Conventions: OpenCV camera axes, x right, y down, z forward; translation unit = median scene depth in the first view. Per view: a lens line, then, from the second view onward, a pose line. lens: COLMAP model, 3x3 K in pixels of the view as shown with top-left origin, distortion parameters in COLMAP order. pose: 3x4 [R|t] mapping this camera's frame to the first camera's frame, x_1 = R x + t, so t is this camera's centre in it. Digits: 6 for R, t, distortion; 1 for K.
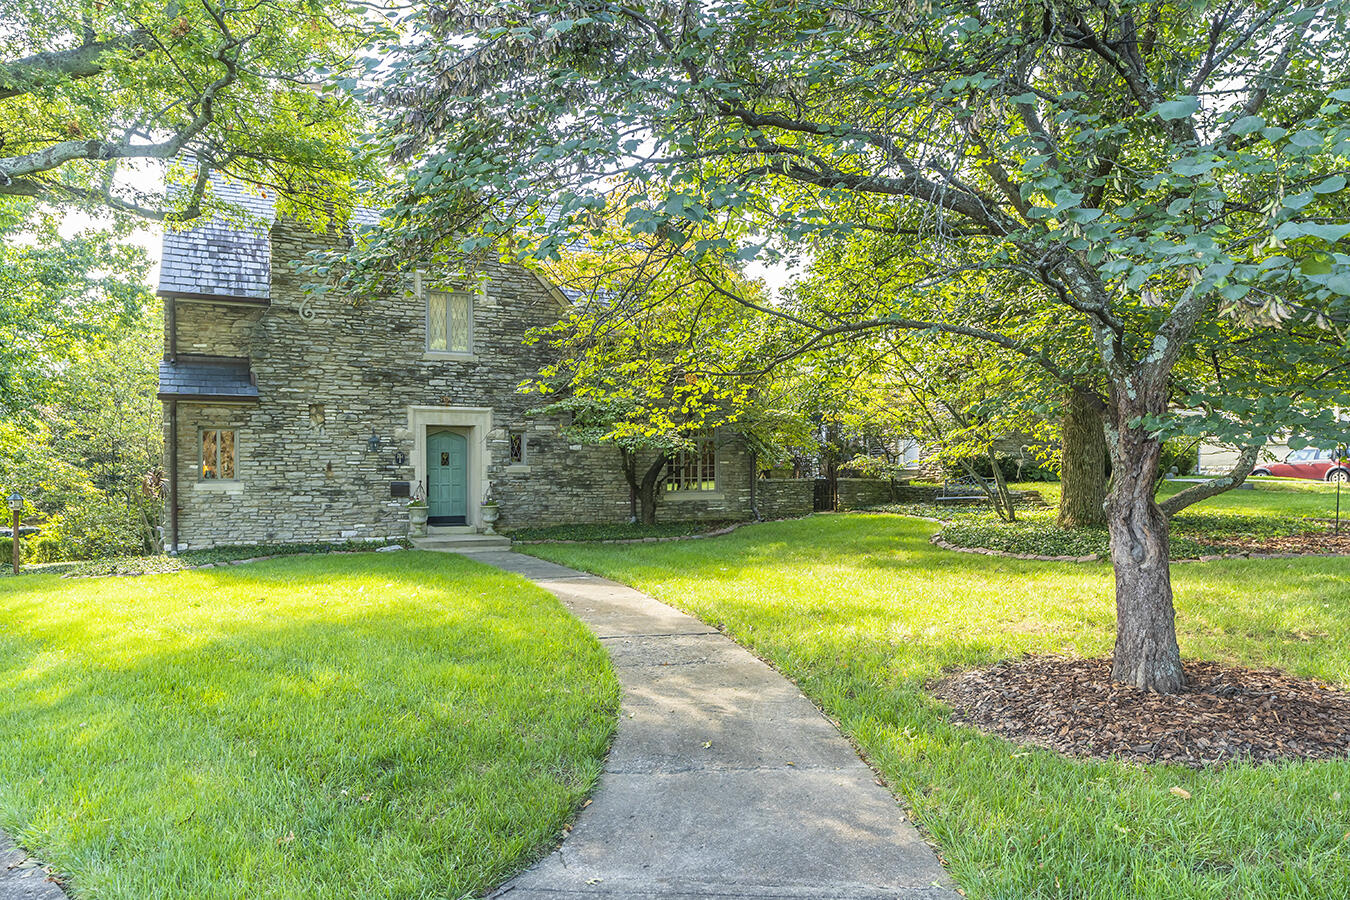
lens RADIAL K [[945.2, 0, 671.6], [0, 945.2, 454.1], [0, 0, 1]] dist [-0.004453, -0.000228]
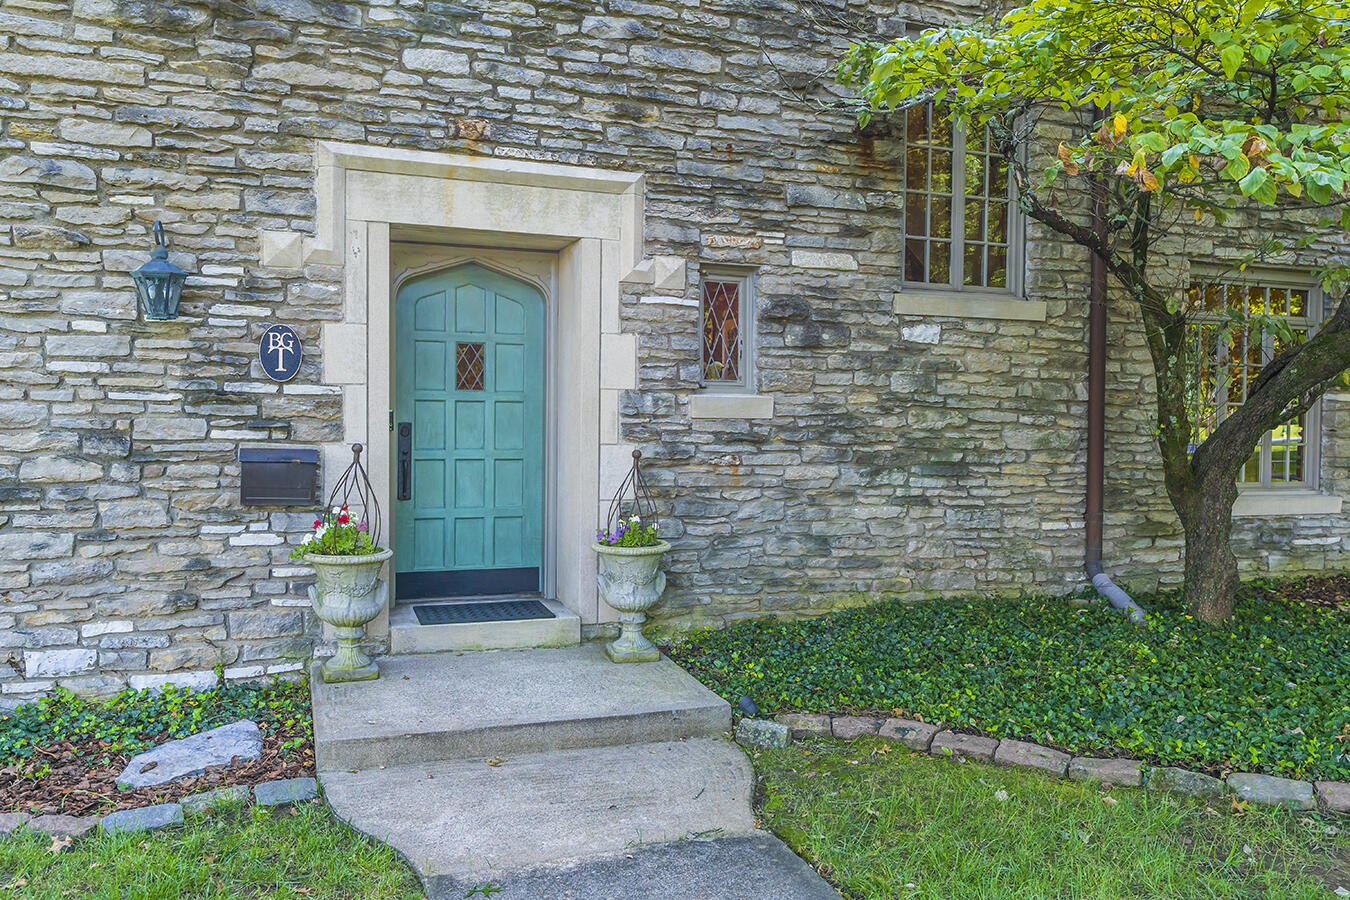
lens RADIAL K [[1013.3, 0, 676.7], [0, 1013.3, 445.7], [0, 0, 1]] dist [-0.001750, 0.000036]
pose [[0.996242, 0.019259, -0.084443, -0.156675], [-0.015308, 0.998769, 0.047188, 0.014174], [0.085248, -0.045718, 0.995310, 0.723137]]
